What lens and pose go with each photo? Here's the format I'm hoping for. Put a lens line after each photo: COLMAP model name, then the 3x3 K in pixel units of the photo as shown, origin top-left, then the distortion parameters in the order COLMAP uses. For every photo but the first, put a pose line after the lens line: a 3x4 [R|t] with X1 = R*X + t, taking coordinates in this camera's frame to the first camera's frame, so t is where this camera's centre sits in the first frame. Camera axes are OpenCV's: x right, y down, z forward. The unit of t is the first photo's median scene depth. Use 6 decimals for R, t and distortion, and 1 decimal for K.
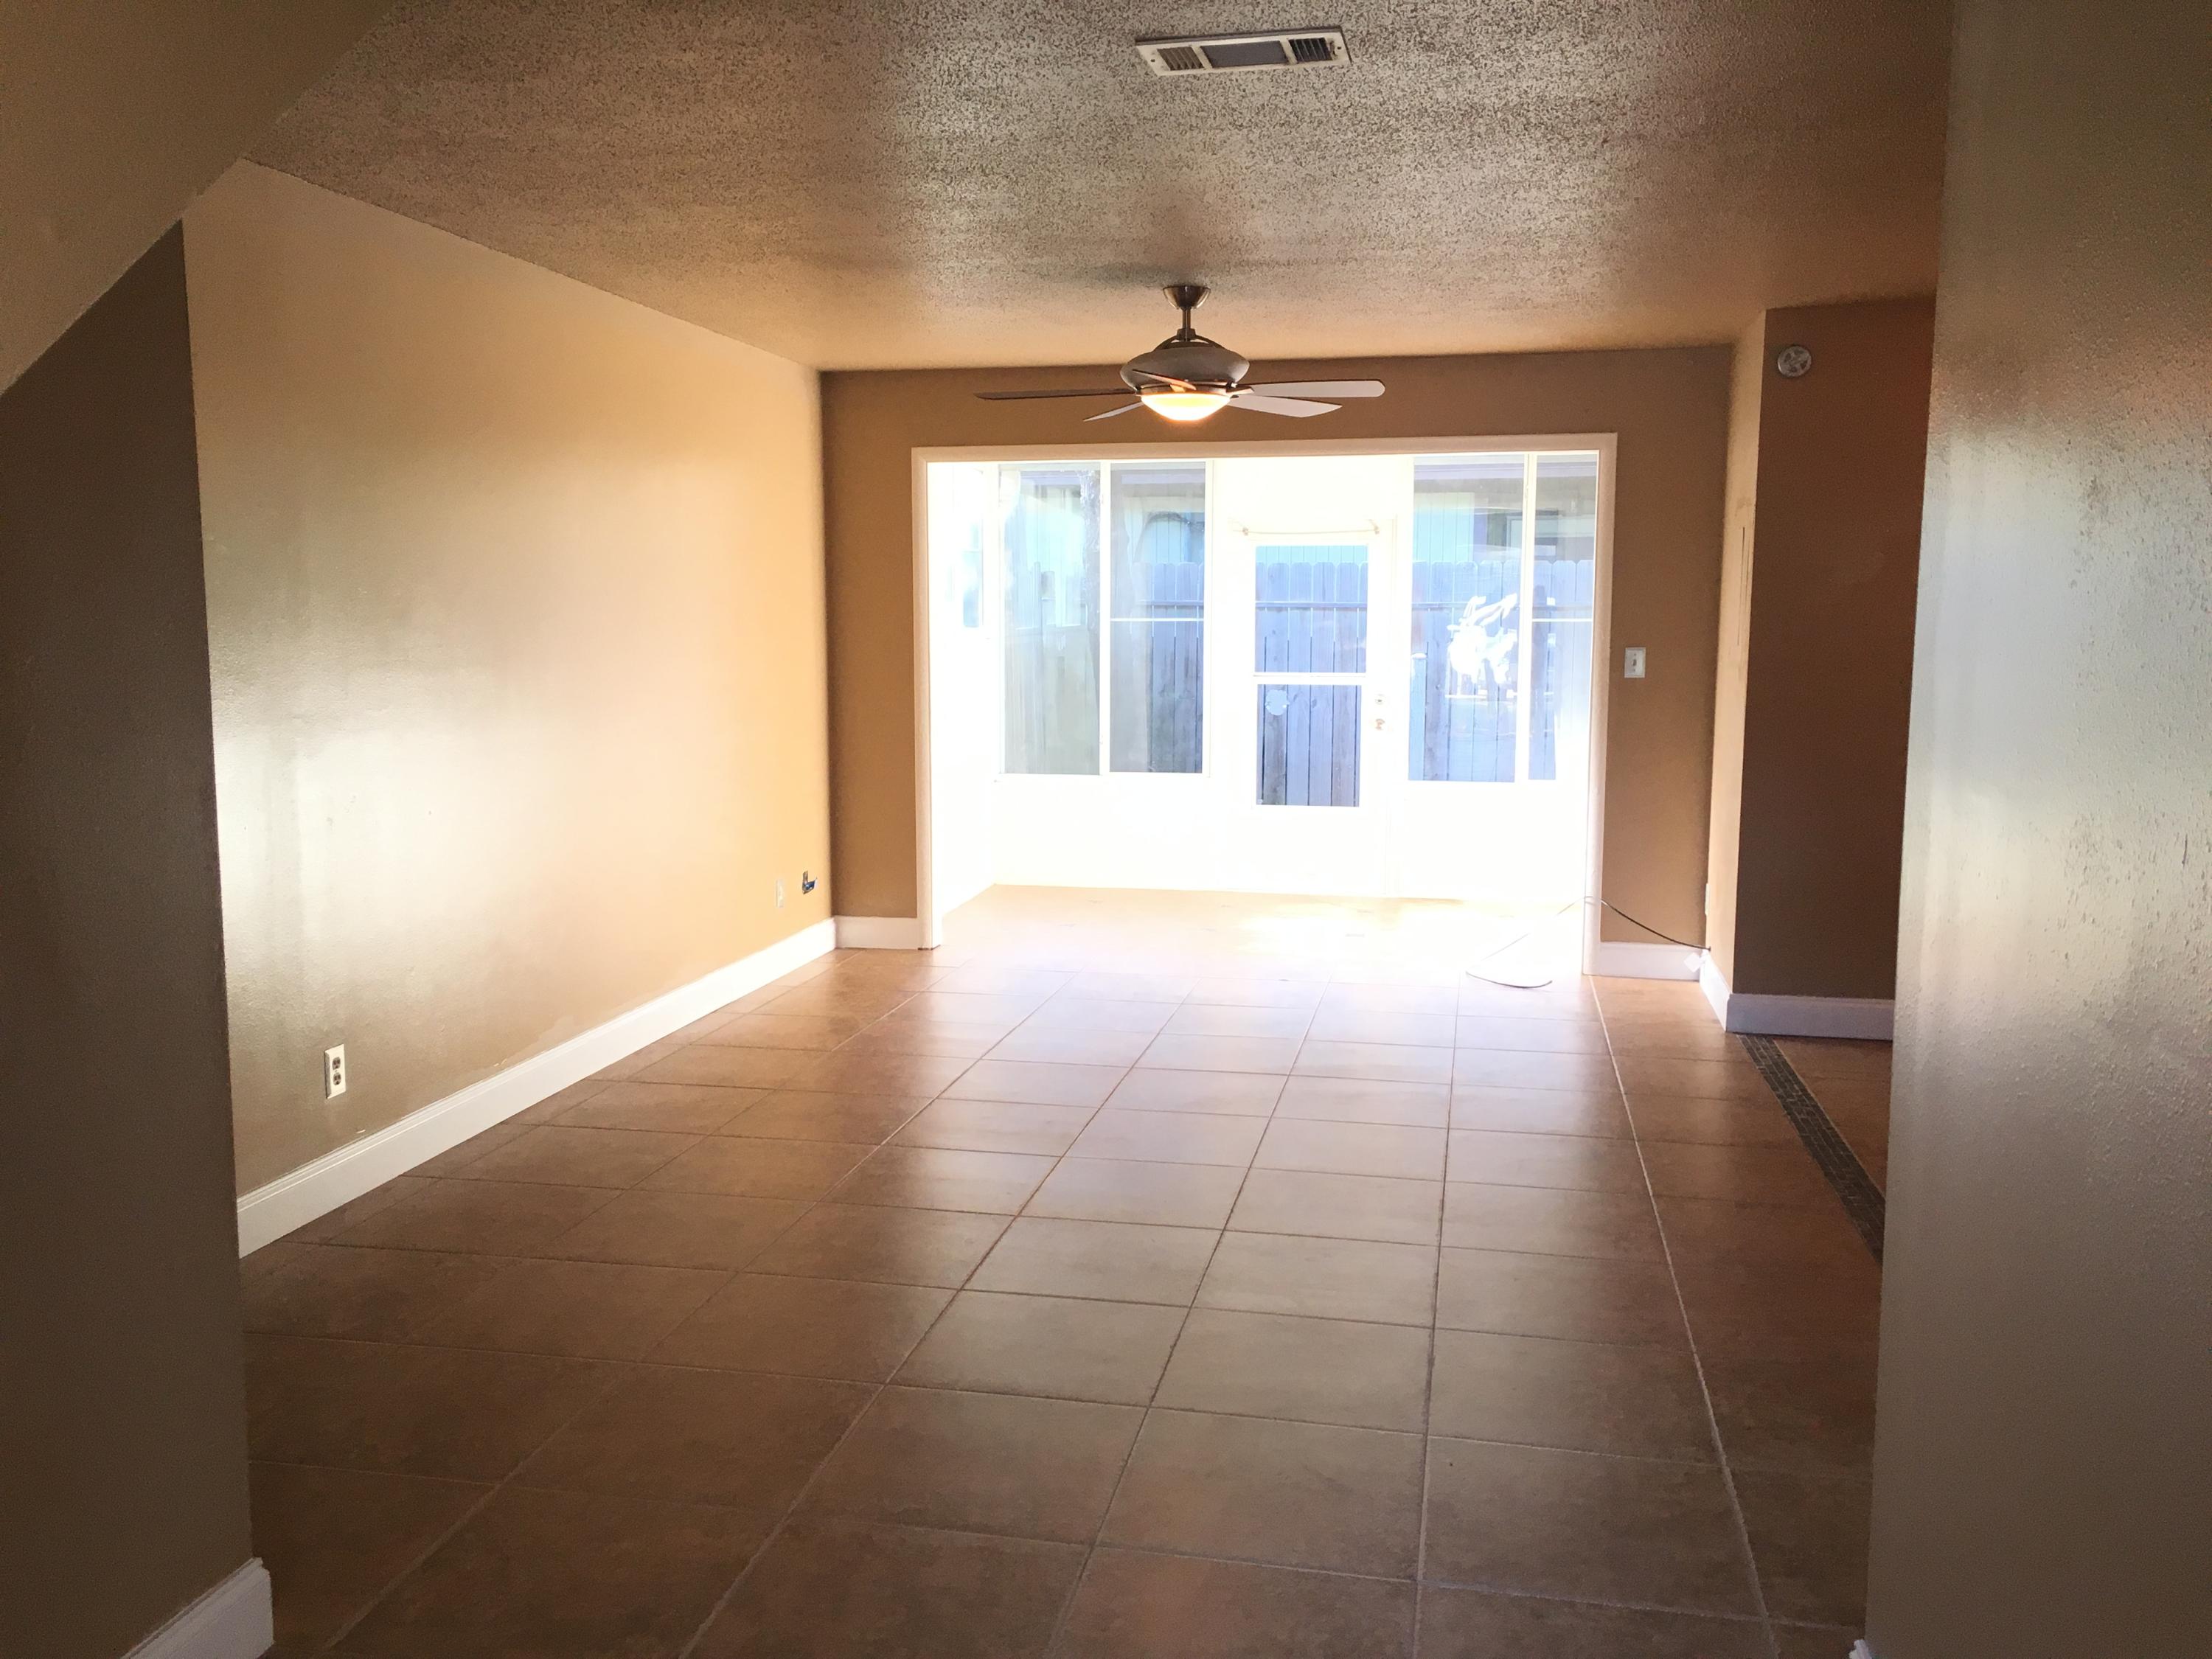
lens RADIAL K [[1860.5, 0, 1109.9], [0, 1860.5, 827.6], [0, 0, 1]] dist [0.003671, 0.000622]
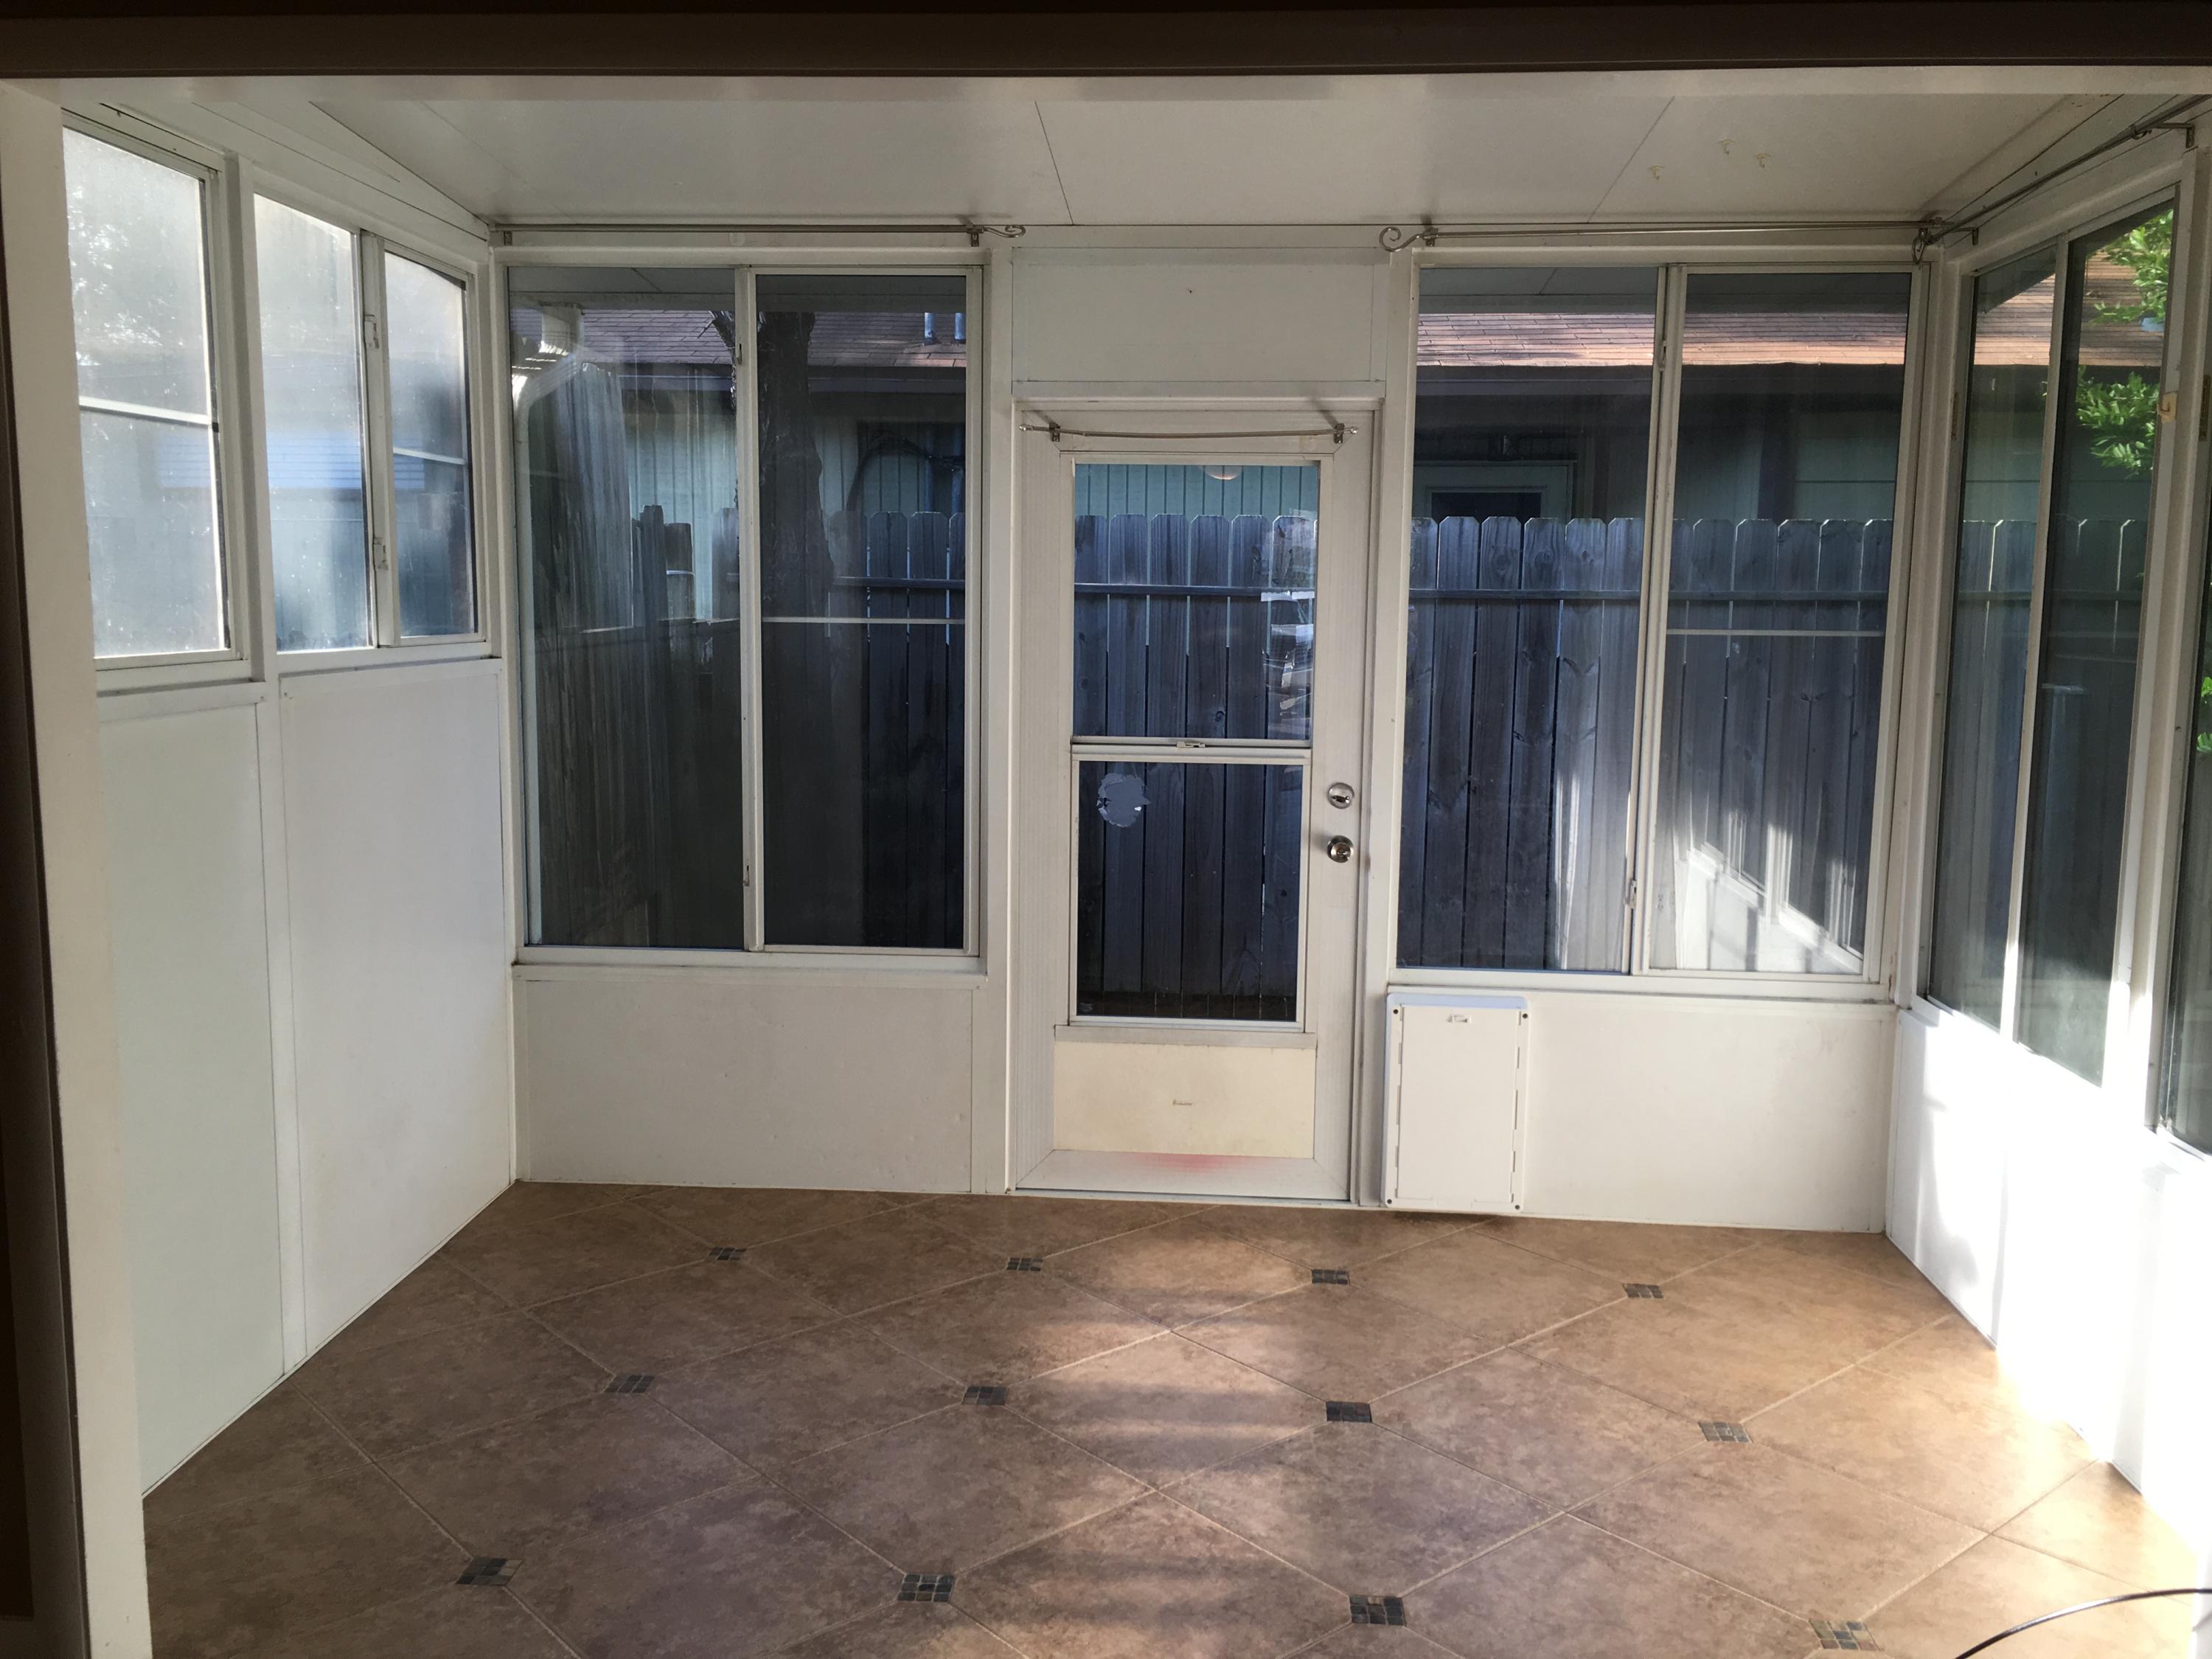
lens RADIAL K [[1860.5, 0, 1099.0], [0, 1860.5, 827.9], [0, 0, 1]] dist [0.003671, 0.000622]
pose [[0.991594, -0.006128, 0.129242, 0.023711], [0.004775, 0.999931, 0.010776, -0.064950], [-0.129299, -0.010068, 0.991555, 0.531208]]
